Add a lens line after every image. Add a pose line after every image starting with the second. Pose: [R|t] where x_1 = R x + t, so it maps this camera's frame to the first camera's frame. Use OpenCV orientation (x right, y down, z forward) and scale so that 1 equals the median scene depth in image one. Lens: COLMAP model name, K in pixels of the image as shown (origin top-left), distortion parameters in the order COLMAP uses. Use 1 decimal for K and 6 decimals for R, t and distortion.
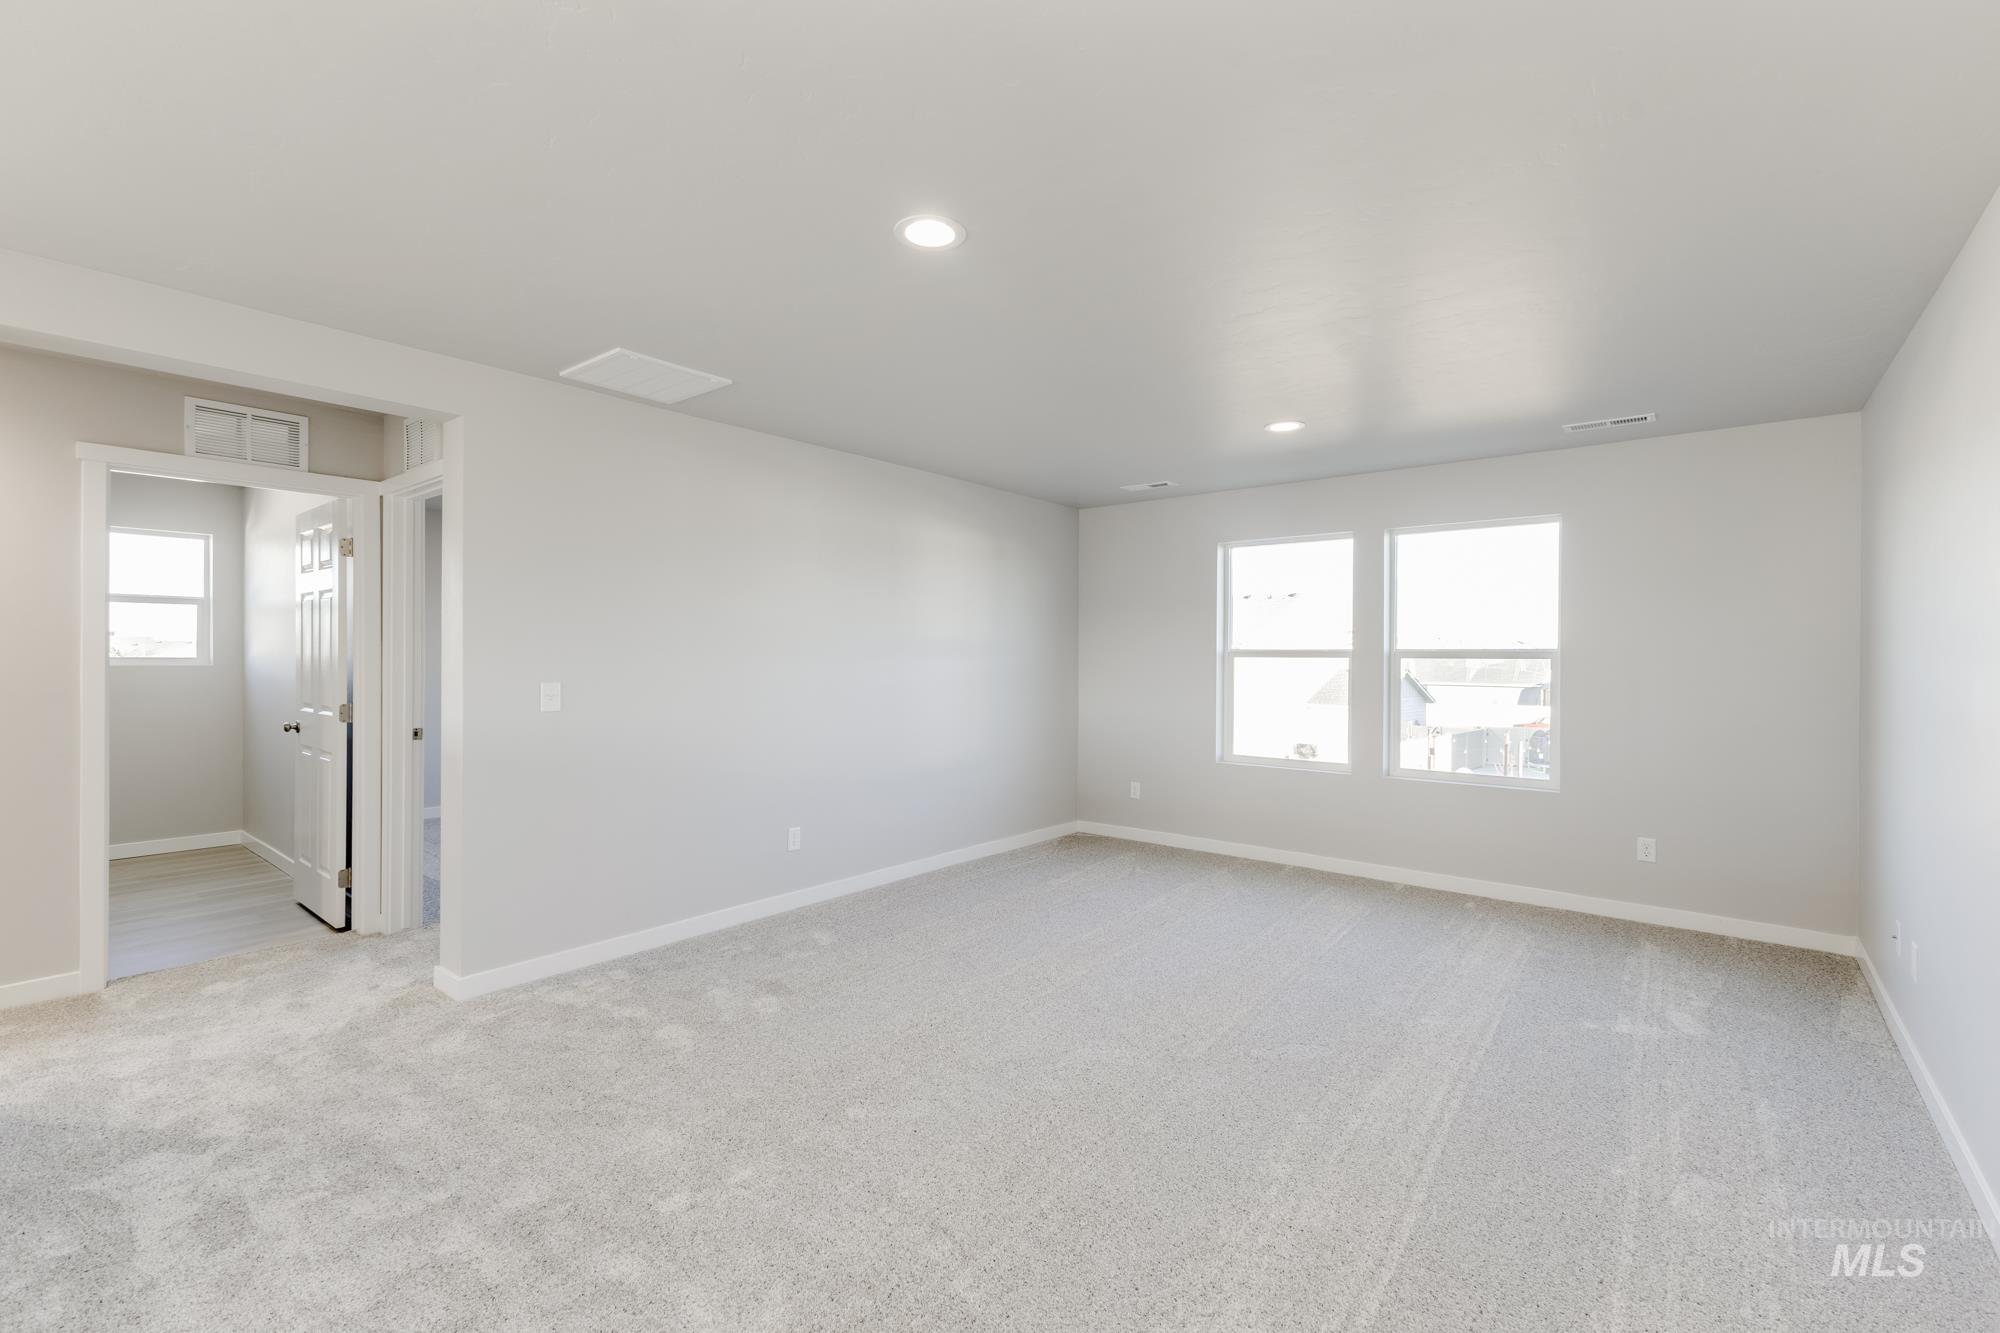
lens RADIAL K [[852.2, 0, 1000.0], [0, 852.2, 666.5], [0, 0, 1]] dist [0.002581, 0.000176]
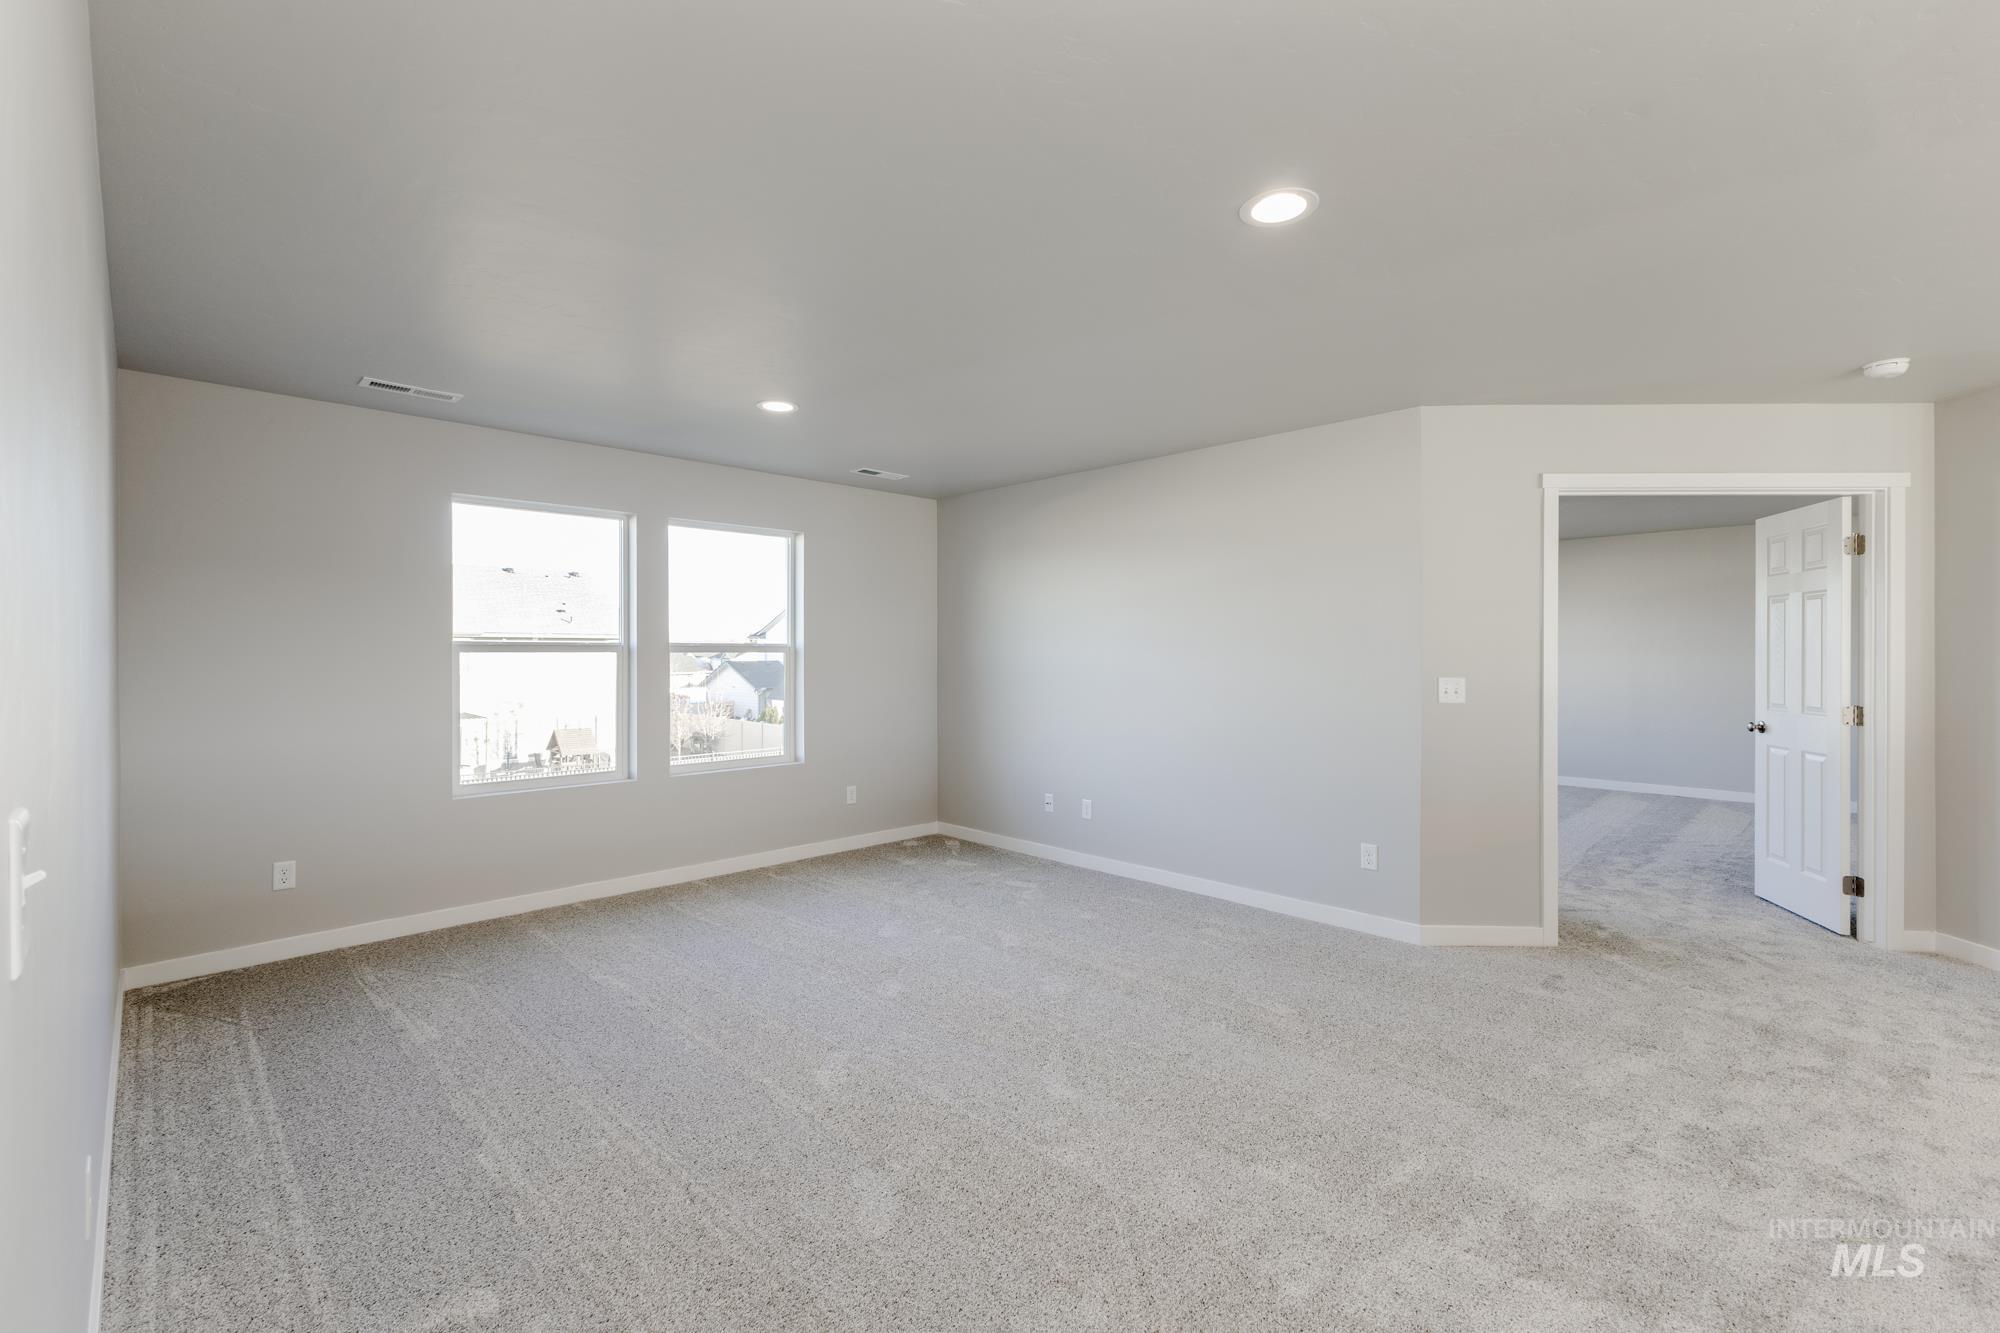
lens RADIAL K [[852.2, 0, 1000.0], [0, 852.2, 666.5], [0, 0, 1]] dist [0.002581, 0.000176]
pose [[0.105356, -0.018302, 0.994266, -0.445770], [0.011712, 0.999784, 0.017163, -0.005268], [-0.994366, 0.009836, 0.105548, 0.518918]]
